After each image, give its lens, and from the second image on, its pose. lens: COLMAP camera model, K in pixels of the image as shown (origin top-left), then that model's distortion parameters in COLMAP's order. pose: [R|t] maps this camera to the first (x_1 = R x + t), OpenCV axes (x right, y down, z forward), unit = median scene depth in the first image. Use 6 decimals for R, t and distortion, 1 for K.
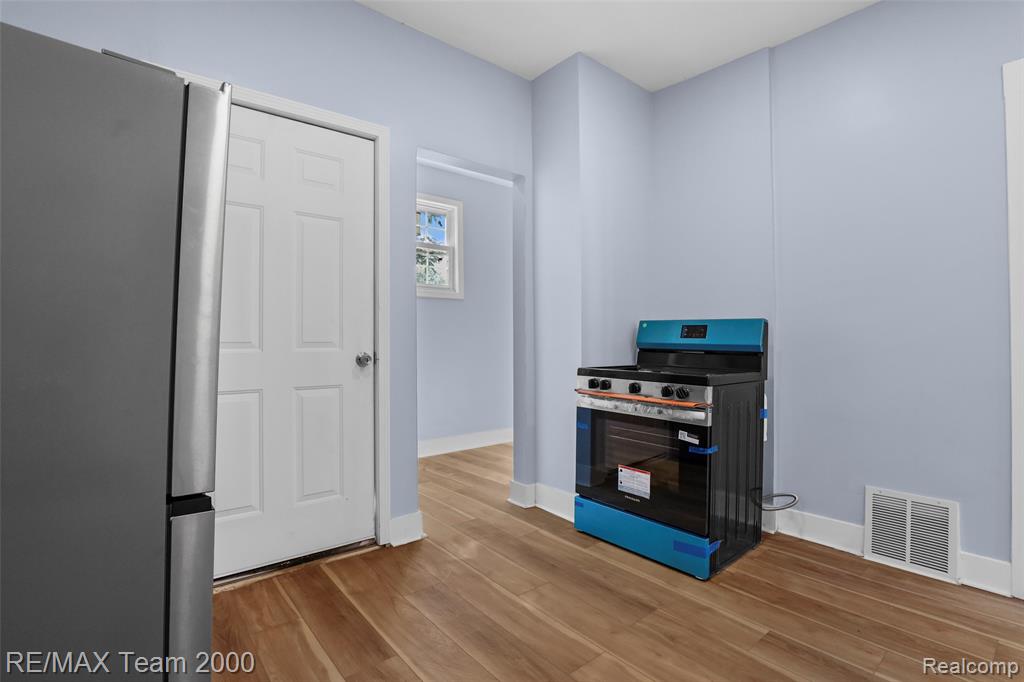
lens RADIAL K [[478.8, 0, 512.0], [0, 478.8, 341.0], [0, 0, 1]] dist [-0.029986, 0.001341]
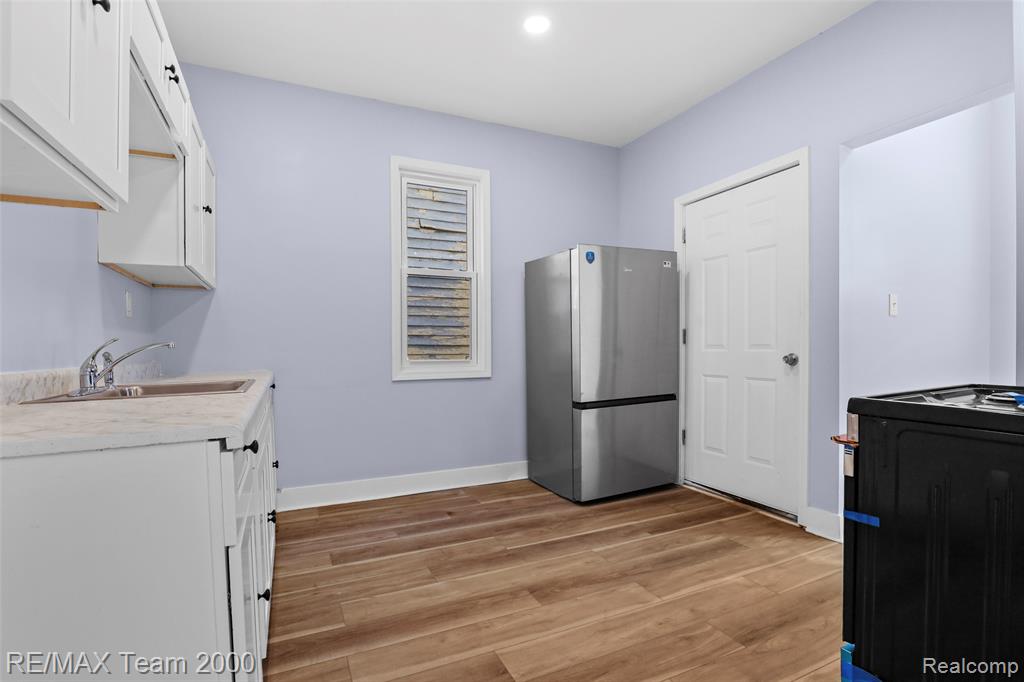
lens RADIAL K [[484.1, 0, 511.7], [0, 484.1, 349.2], [0, 0, 1]] dist [-0.032377, 0.001759]
pose [[-0.249786, 0.006533, -0.968279, 1.193187], [0.011794, 0.999924, 0.003704, 0.001985], [0.968229, -0.010495, -0.249844, 0.754638]]
